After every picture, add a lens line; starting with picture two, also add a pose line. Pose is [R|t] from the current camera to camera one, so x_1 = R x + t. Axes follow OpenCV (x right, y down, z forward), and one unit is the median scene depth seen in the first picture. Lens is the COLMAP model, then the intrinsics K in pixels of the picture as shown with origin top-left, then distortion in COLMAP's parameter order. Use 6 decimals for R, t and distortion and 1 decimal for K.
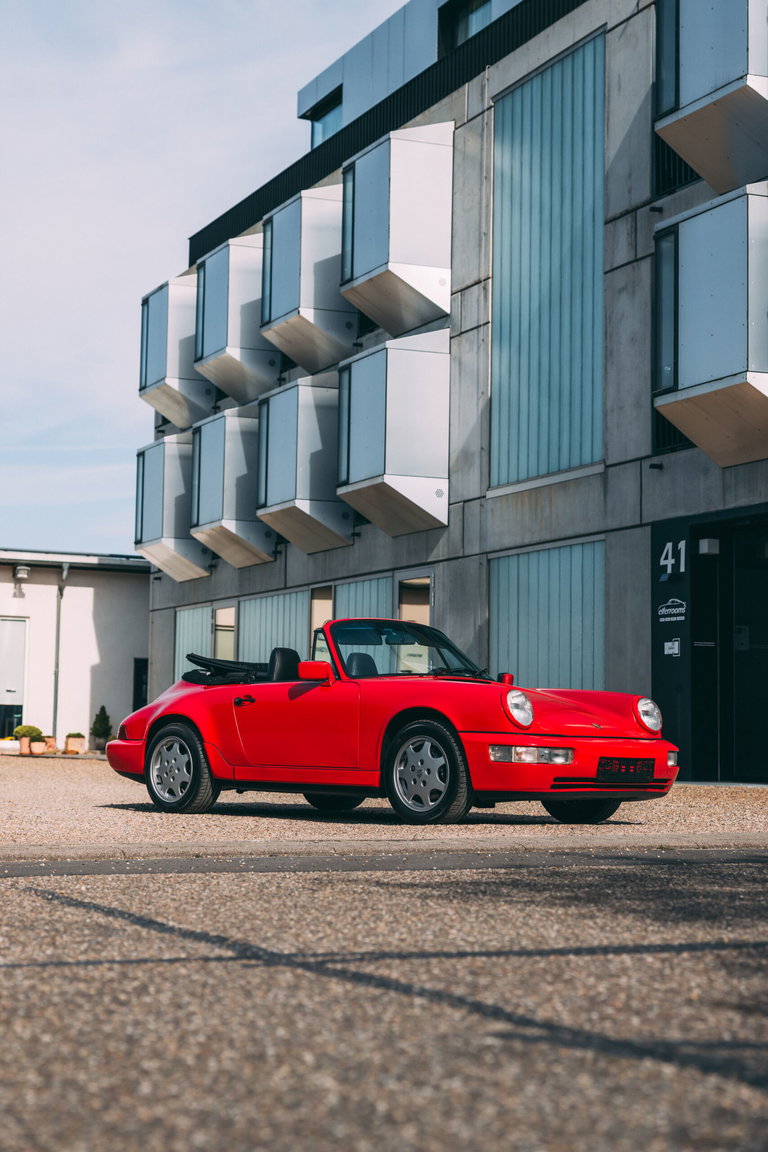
lens RADIAL K [[1773.9, 0, 382.1], [0, 1773.9, 576.4], [0, 0, 1]] dist [-0.027742, 0.000000]
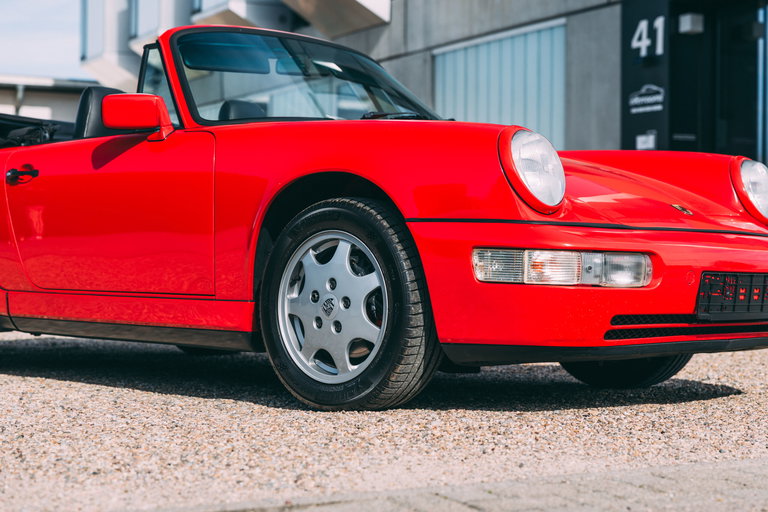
lens RADIAL K [[1443.7, 0, 384.1], [0, 1443.7, 256.1], [0, 0, 1]] dist [-0.043359, 0.000000]
pose [[0.999462, -0.007453, 0.031947, 0.010924], [0.004431, 0.995597, 0.093633, 0.027262], [-0.032504, -0.093441, 0.995094, 0.274851]]
